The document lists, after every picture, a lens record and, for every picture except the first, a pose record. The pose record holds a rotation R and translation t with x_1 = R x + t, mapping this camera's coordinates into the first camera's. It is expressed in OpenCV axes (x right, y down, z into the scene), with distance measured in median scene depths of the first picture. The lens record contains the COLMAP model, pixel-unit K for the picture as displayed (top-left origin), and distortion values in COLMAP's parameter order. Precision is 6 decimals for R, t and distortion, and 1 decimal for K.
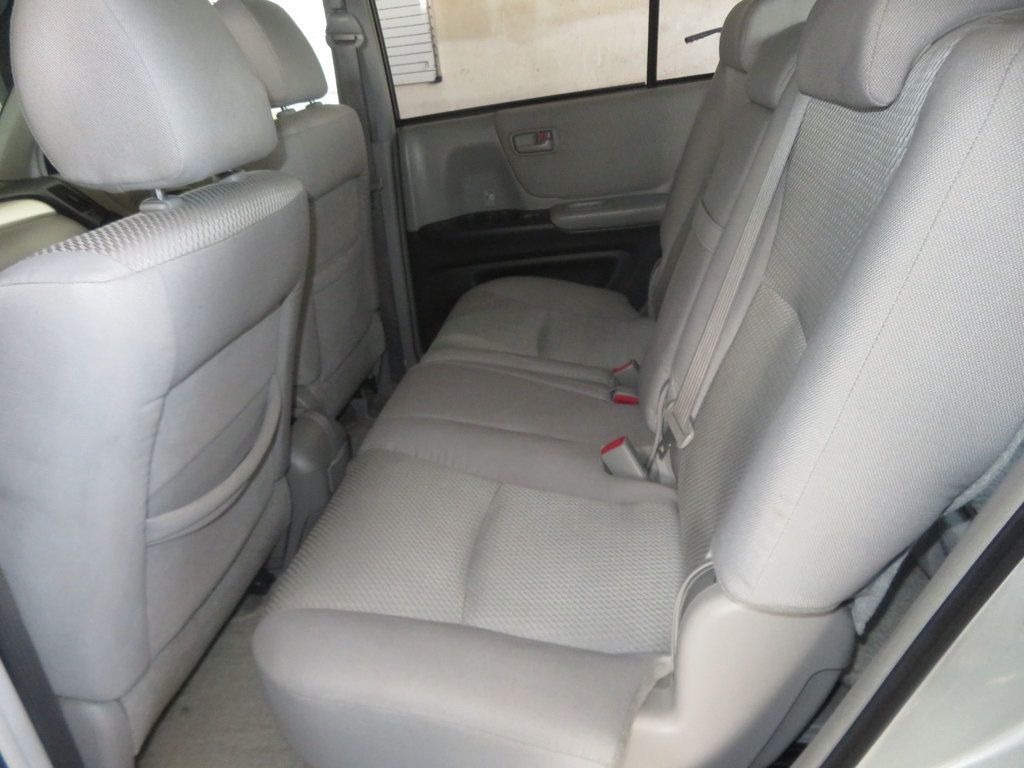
lens RADIAL K [[738.1, 0, 515.9], [0, 738.1, 371.0], [0, 0, 1]] dist [0.000011, -0.000849]
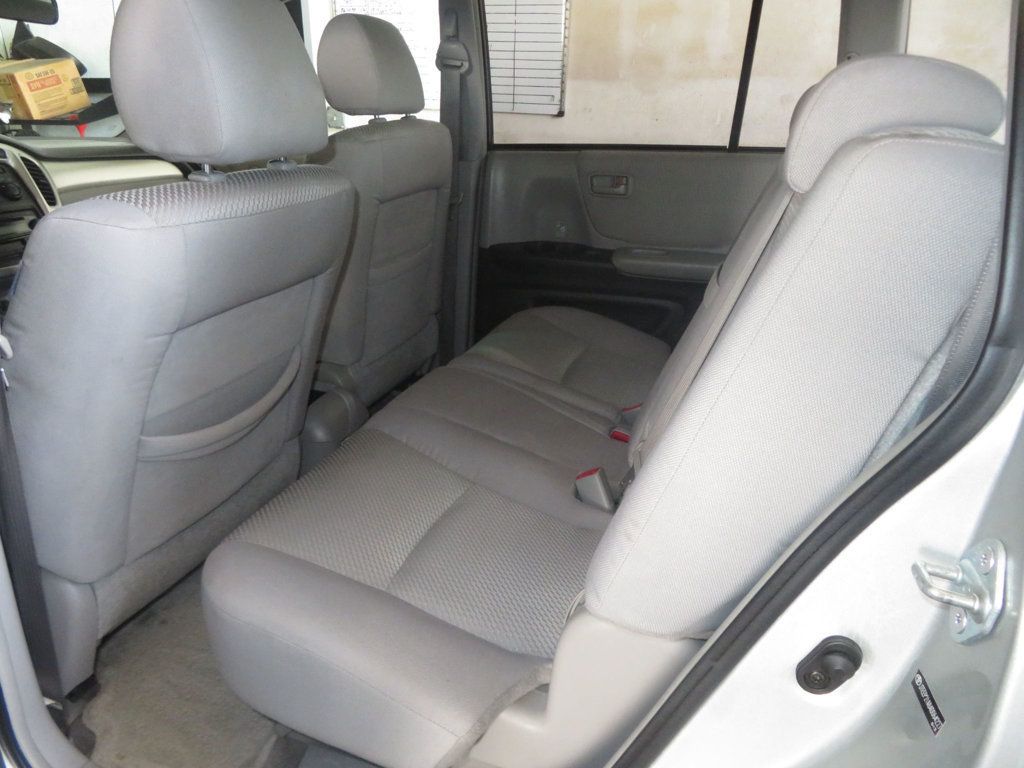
lens RADIAL K [[738.1, 0, 519.0], [0, 738.1, 371.9], [0, 0, 1]] dist [0.000011, -0.000849]
pose [[0.971687, 0.196116, -0.131769, 0.149152], [-0.201477, 0.979078, -0.028526, 0.009207], [0.123418, 0.054267, 0.990870, -0.064456]]
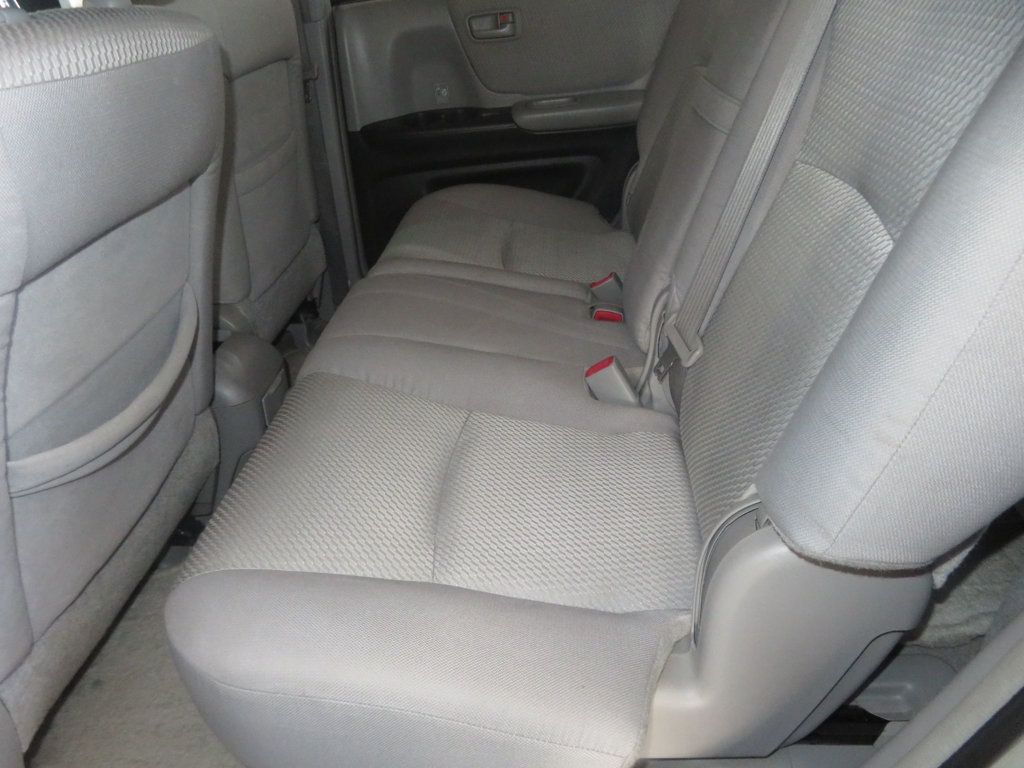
lens RADIAL K [[738.1, 0, 514.1], [0, 738.1, 377.7], [0, 0, 1]] dist [0.000011, -0.000849]
pose [[0.997321, -0.009651, 0.072510, -0.030200], [0.002616, 0.995330, 0.096497, 0.031032], [-0.073103, -0.096049, 0.992689, 0.158231]]
